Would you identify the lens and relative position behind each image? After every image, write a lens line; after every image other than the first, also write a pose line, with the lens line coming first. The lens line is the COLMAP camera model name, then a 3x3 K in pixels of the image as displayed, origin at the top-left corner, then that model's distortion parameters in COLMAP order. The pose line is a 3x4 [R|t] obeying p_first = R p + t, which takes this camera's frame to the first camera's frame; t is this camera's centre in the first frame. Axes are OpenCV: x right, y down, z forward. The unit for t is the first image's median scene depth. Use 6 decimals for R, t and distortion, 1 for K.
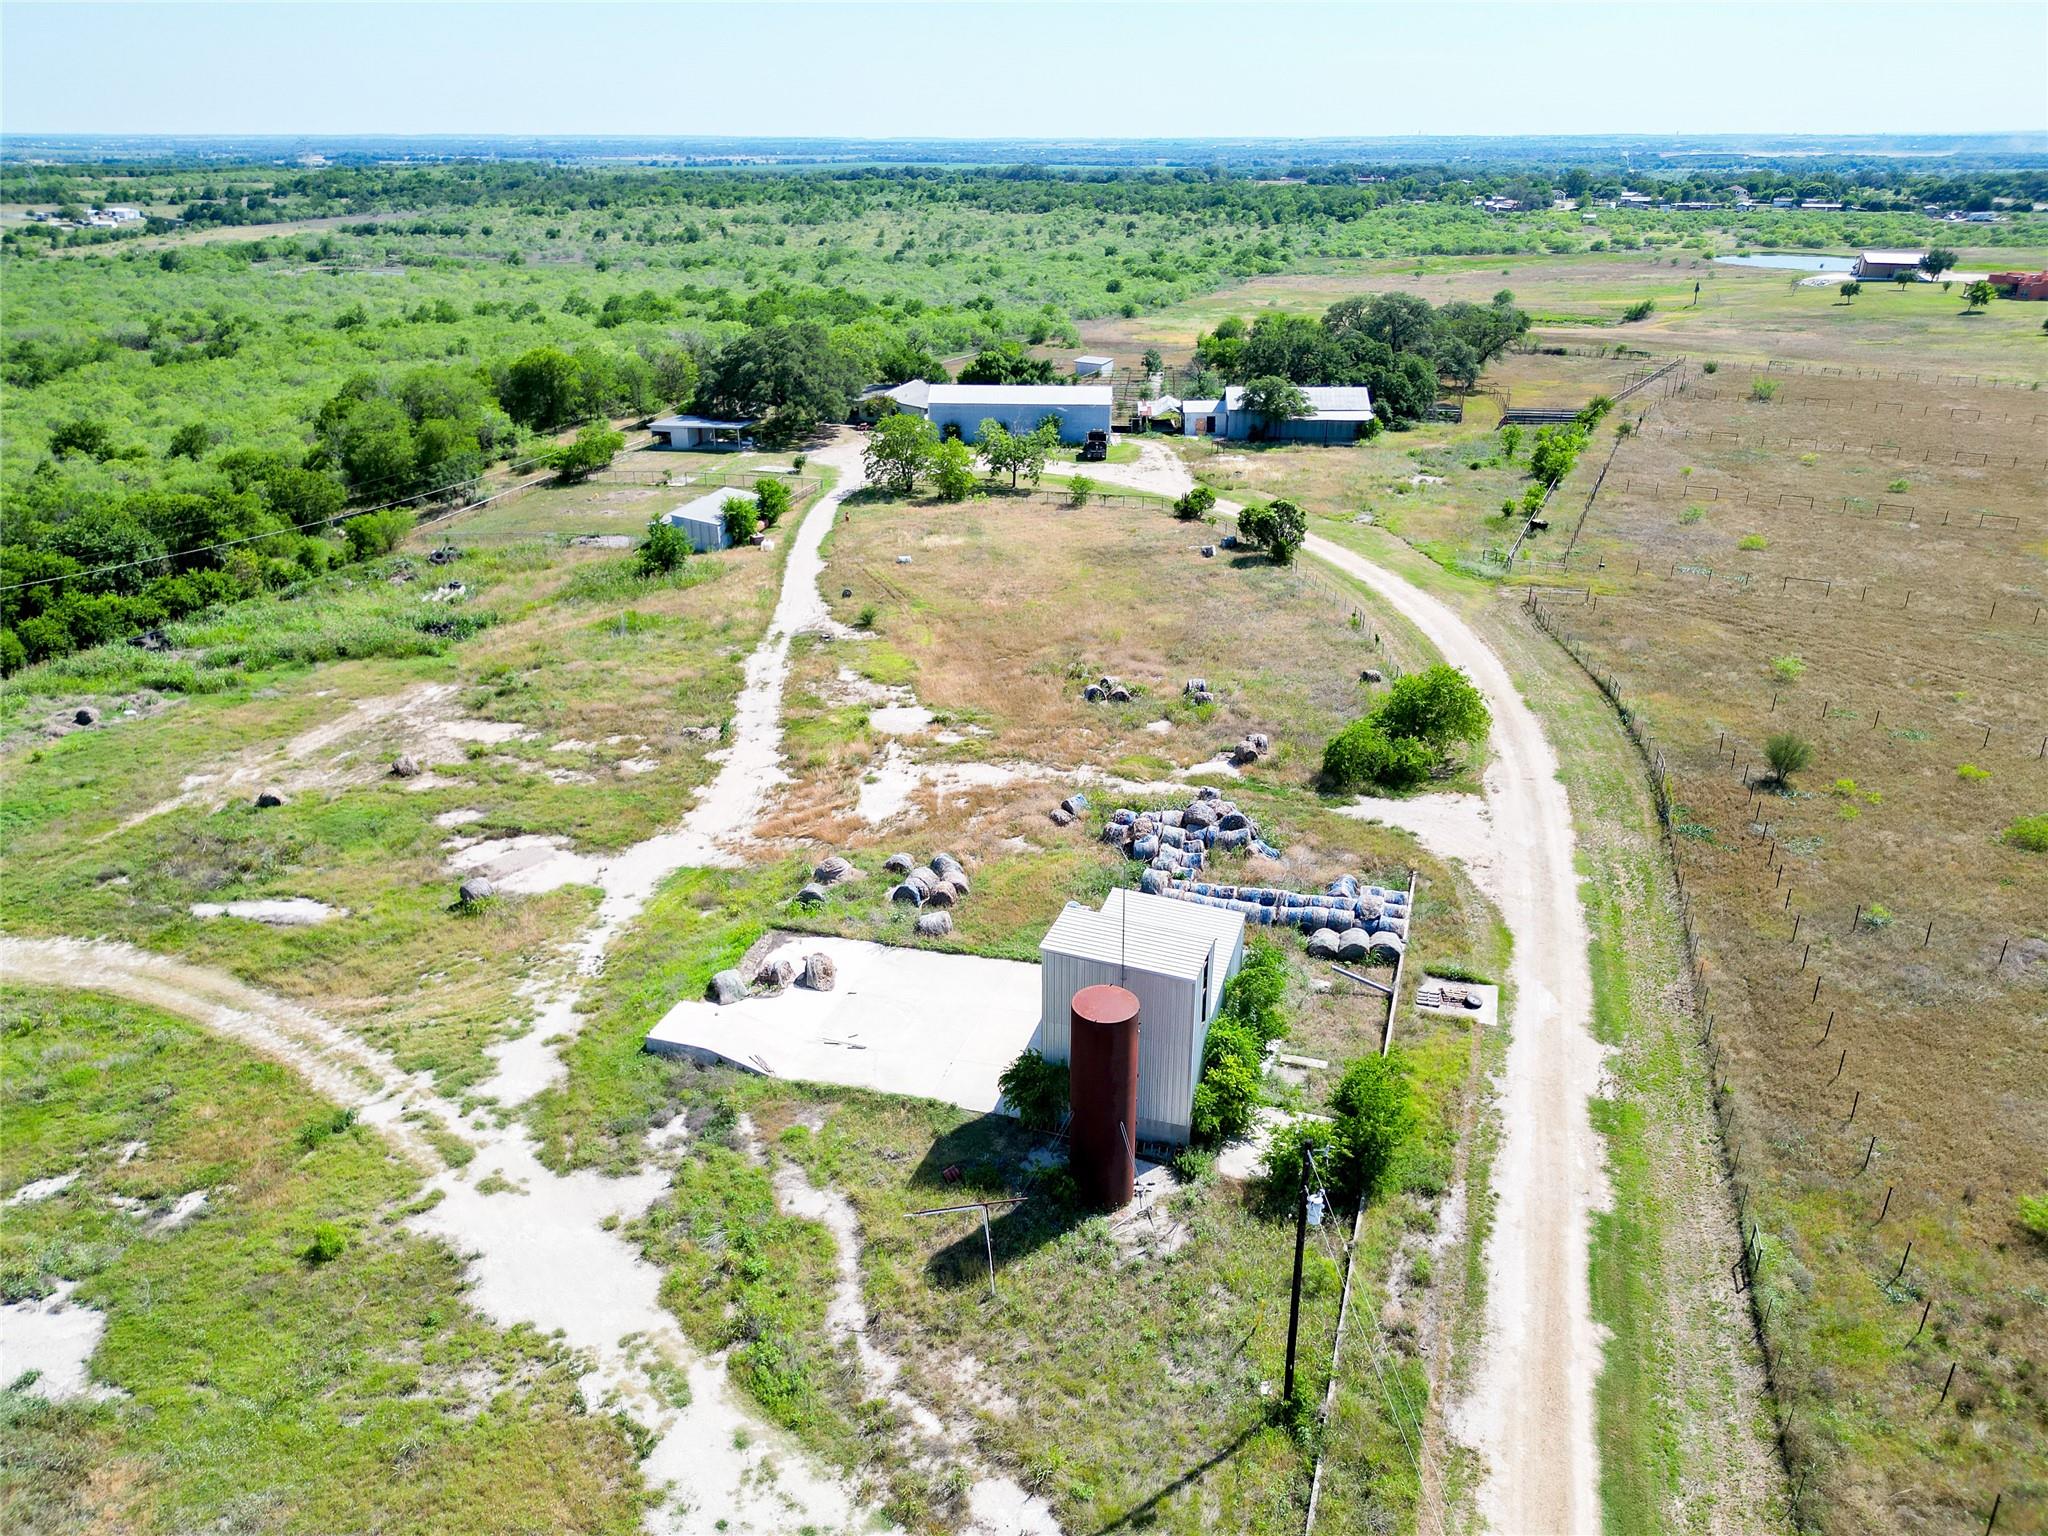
lens RADIAL K [[1443.3, 0, 1009.0], [0, 1443.3, 760.4], [0, 0, 1]] dist [0.041885, -0.029812]
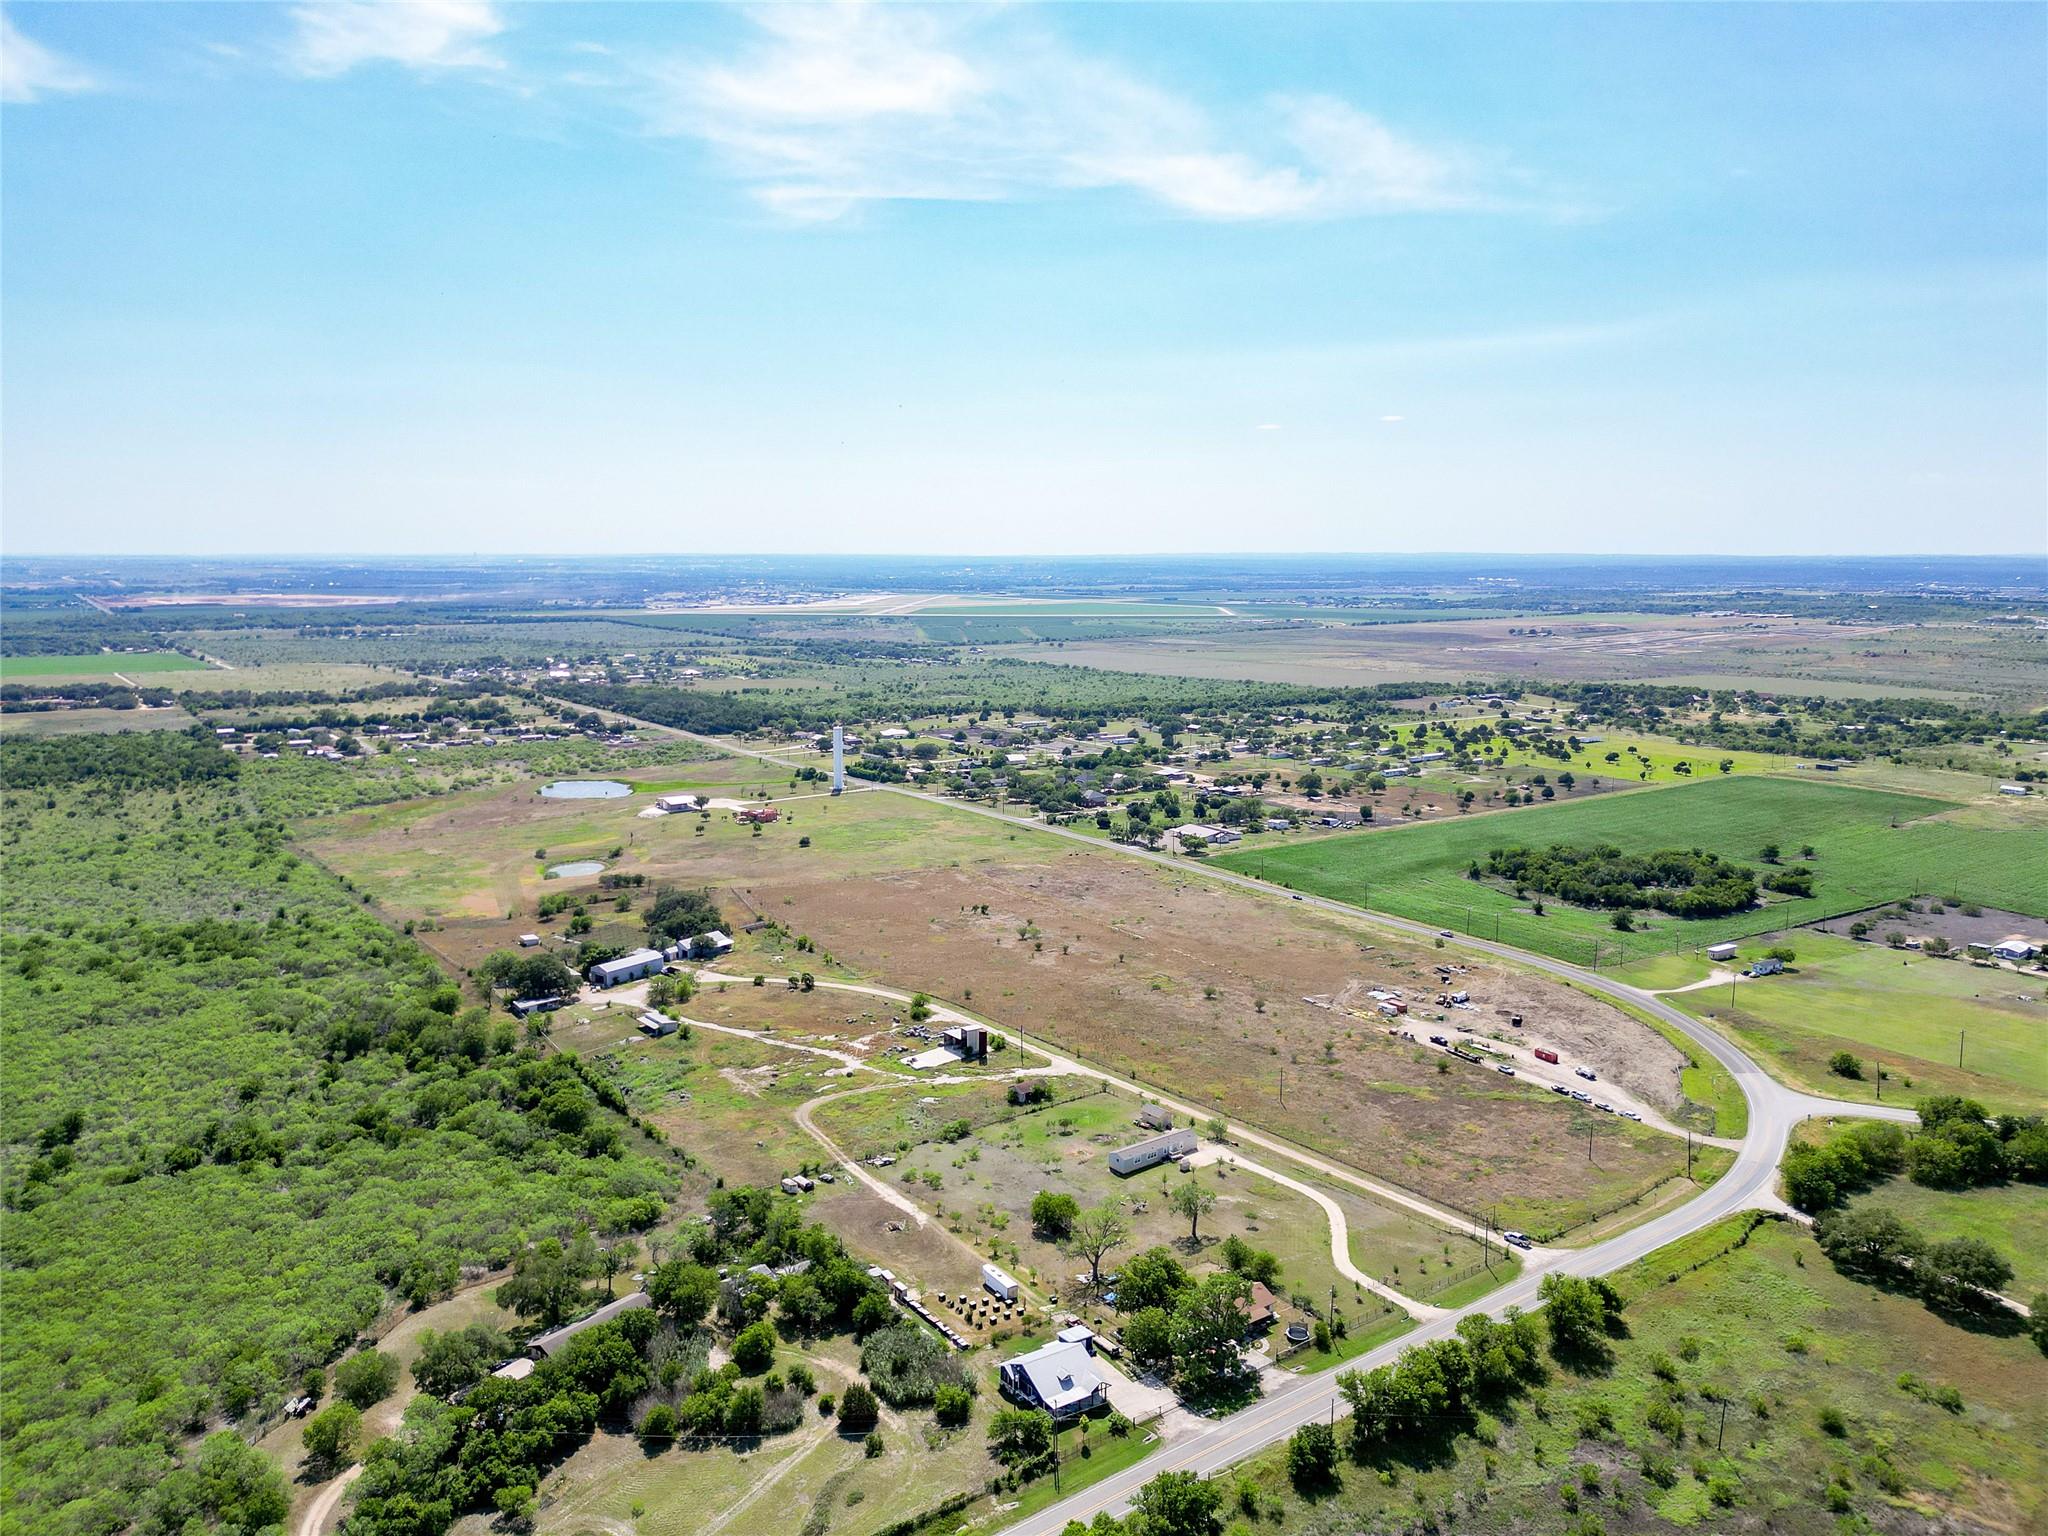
lens RADIAL K [[1448.0, 0, 1014.9], [0, 1448.0, 699.4], [0, 0, 1]] dist [0.094167, -0.087005]
pose [[0.563269, -0.078161, 0.822568, -0.762094], [0.321659, 0.937728, -0.131159, -0.053128], [-0.761093, 0.338464, 0.553334, -0.513301]]
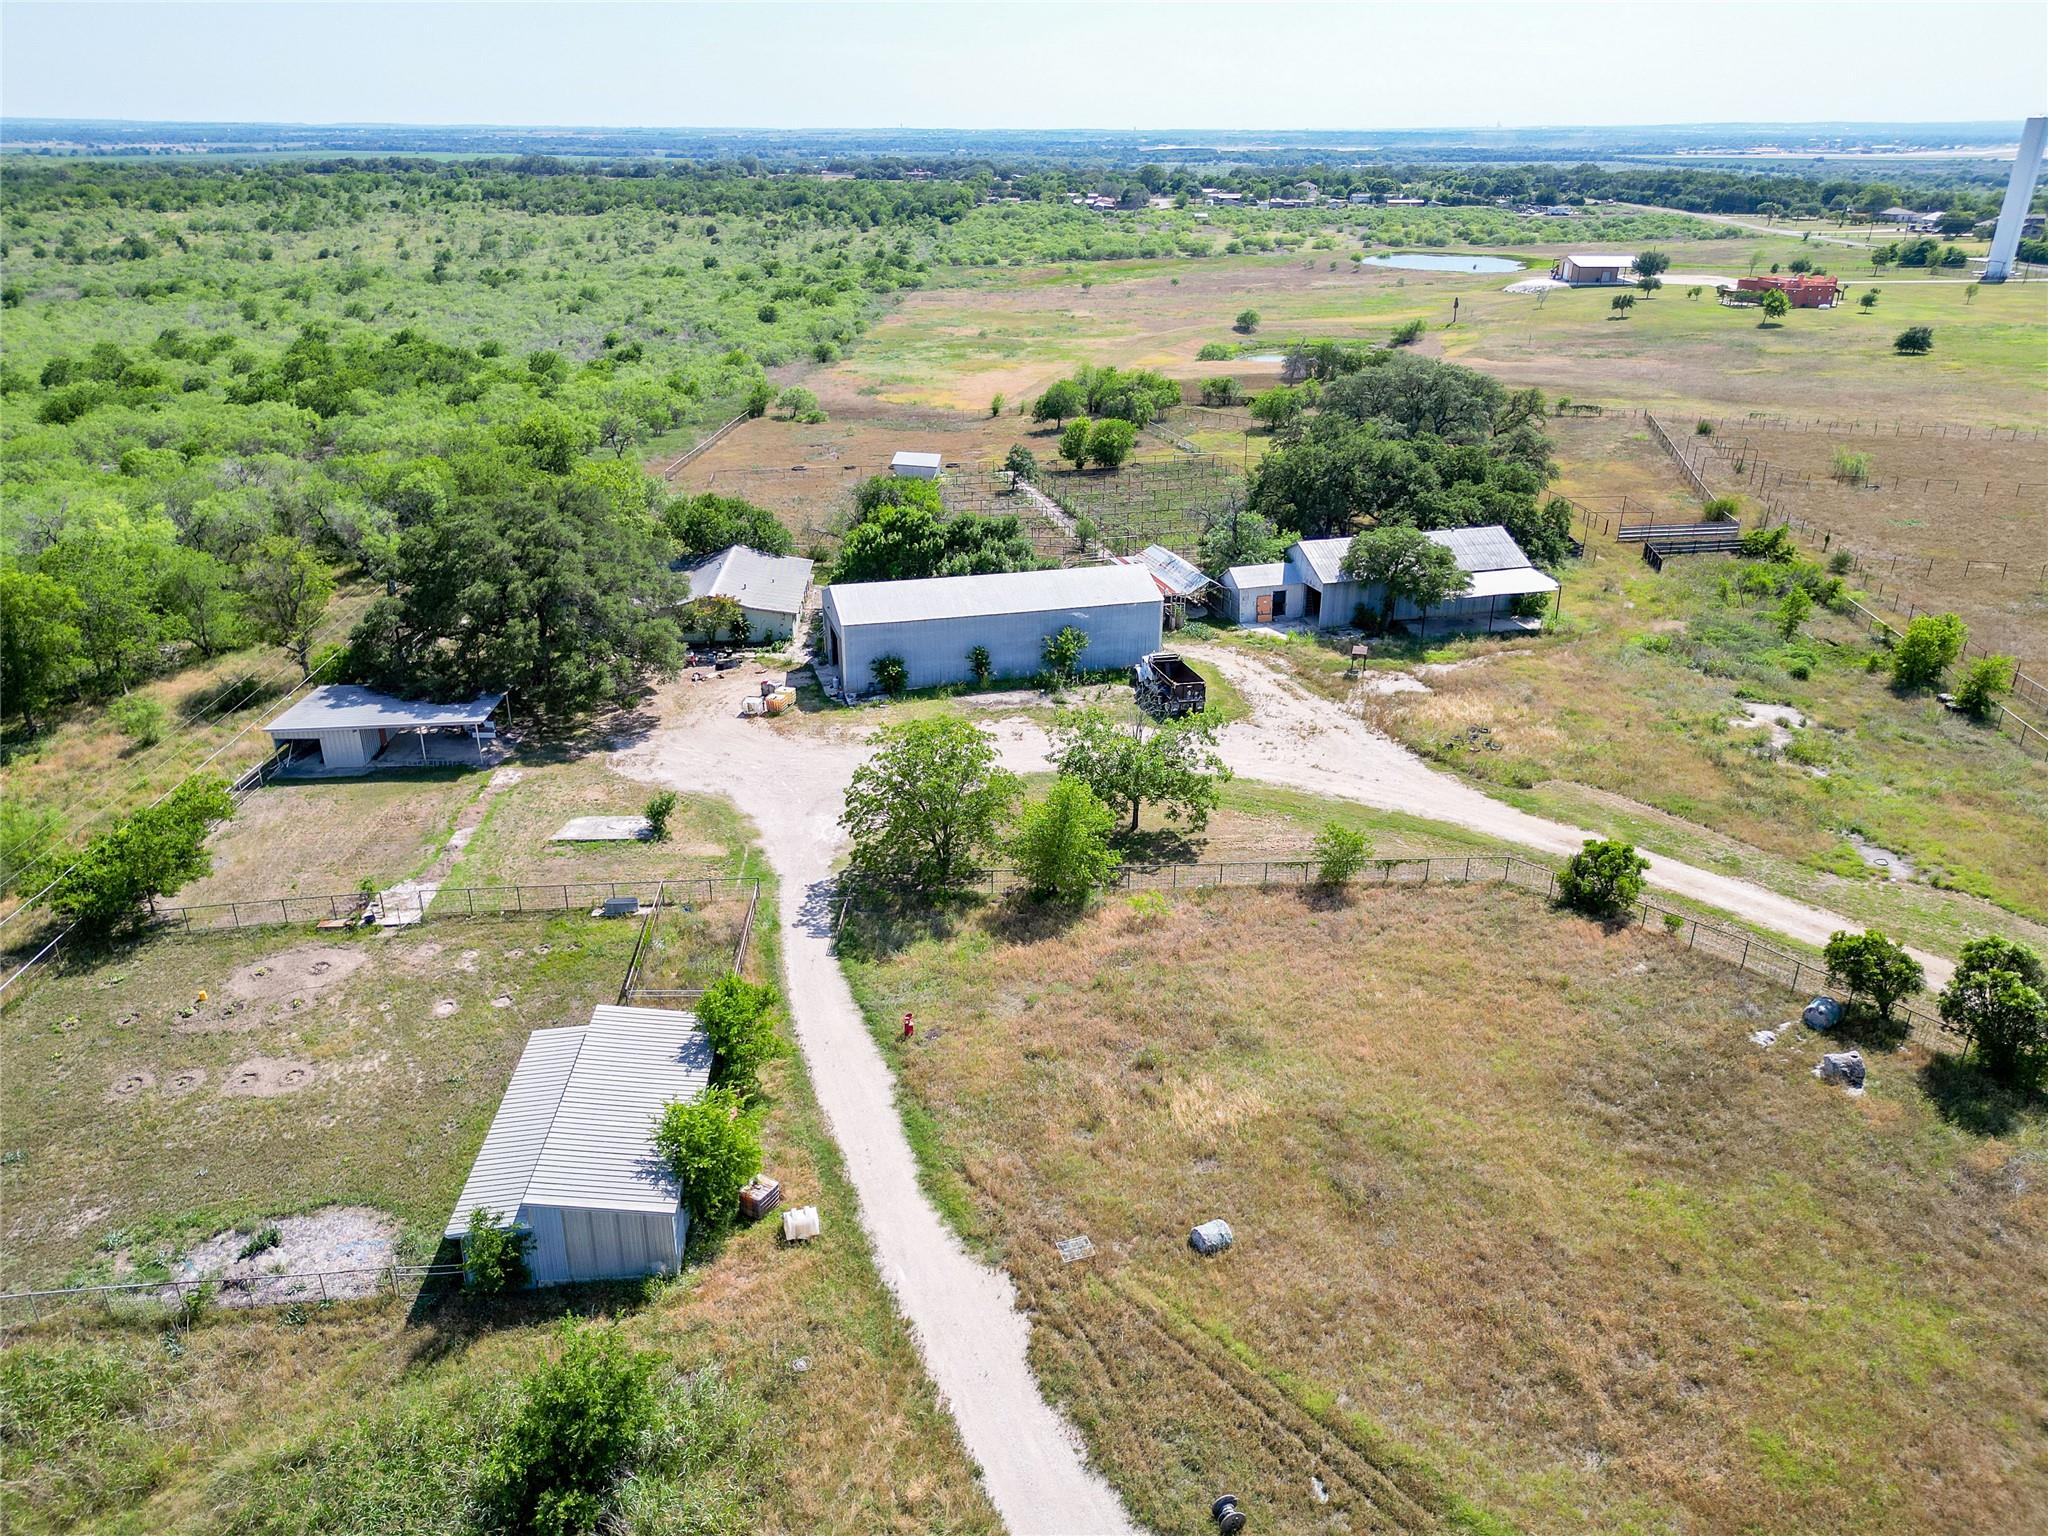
lens RADIAL K [[1452.1, 0, 1008.1], [0, 1452.1, 757.5], [0, 0, 1]] dist [0.056534, -0.047836]
pose [[0.948532, -0.122248, 0.292135, -0.068114], [0.122069, 0.992341, 0.018914, -0.086145], [-0.292210, 0.017720, 0.956190, 0.201579]]
